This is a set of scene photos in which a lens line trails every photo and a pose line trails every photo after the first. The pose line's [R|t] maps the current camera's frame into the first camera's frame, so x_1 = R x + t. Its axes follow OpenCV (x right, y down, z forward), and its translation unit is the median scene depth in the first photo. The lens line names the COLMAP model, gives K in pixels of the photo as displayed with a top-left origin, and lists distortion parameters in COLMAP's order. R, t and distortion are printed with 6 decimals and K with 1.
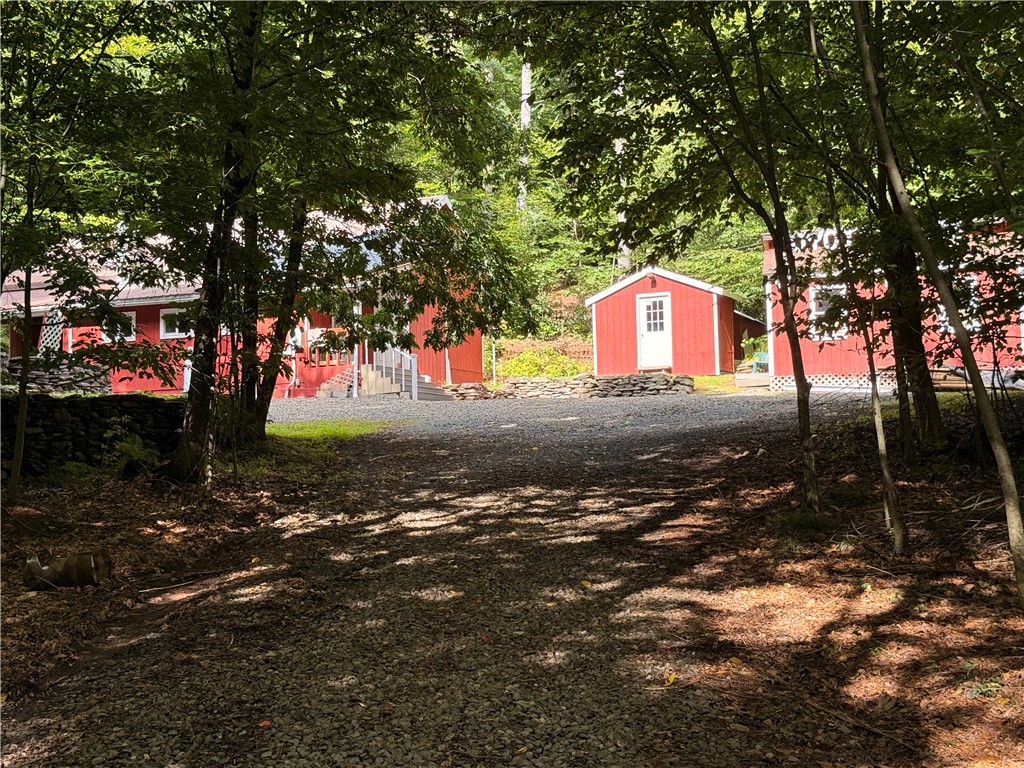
lens RADIAL K [[1389.8, 0, 512.5], [0, 1389.8, 390.7], [0, 0, 1]] dist [-0.003167, 0.000000]
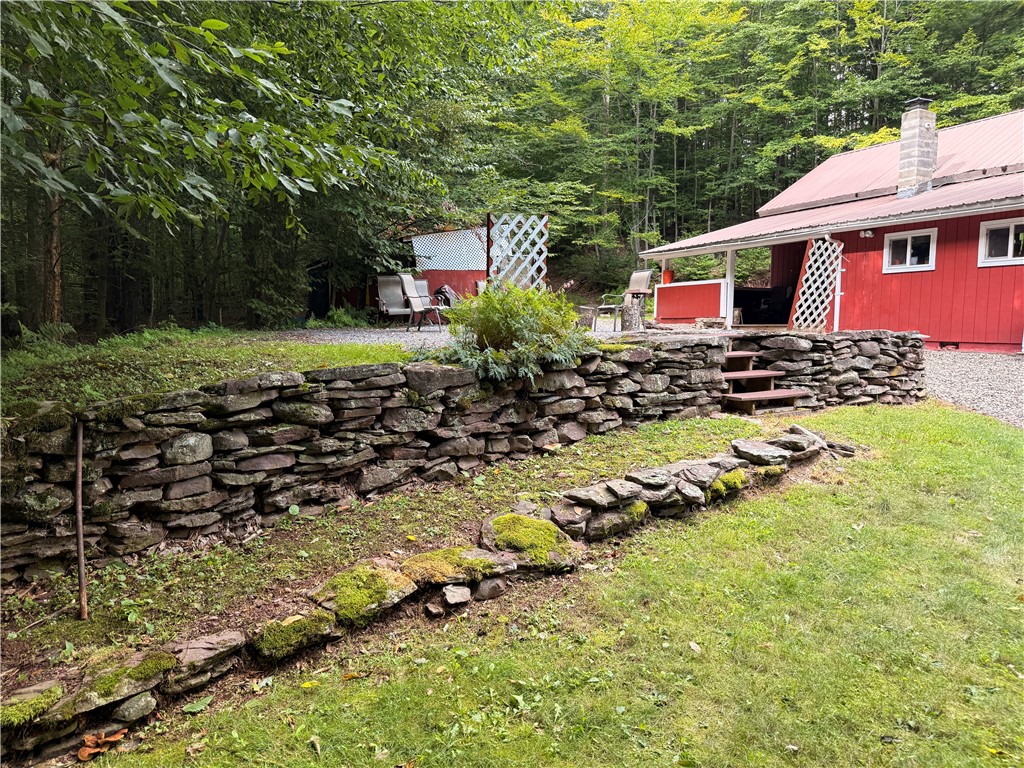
lens RADIAL K [[712.6, 0, 514.5], [0, 712.6, 385.2], [0, 0, 1]] dist [0.004735, -0.008694]
pose [[0.764416, 0.072247, -0.640662, -0.213743], [0.026588, 0.989324, 0.143289, -0.038437], [0.644174, -0.126566, 0.754334, 0.628962]]
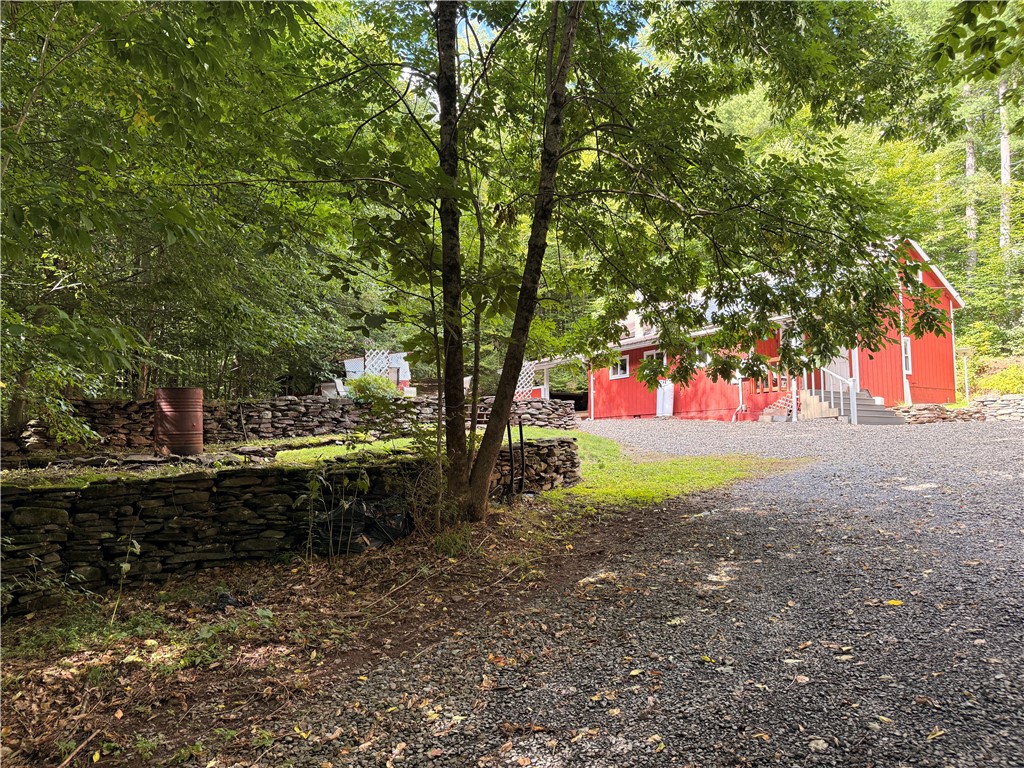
lens RADIAL K [[712.6, 0, 511.7], [0, 712.6, 382.4], [0, 0, 1]] dist [0.004735, -0.008694]
pose [[0.809227, -0.043562, -0.585878, 0.031030], [0.030781, 0.999021, -0.031765, -0.013979], [0.586689, 0.007672, 0.809776, 0.429280]]
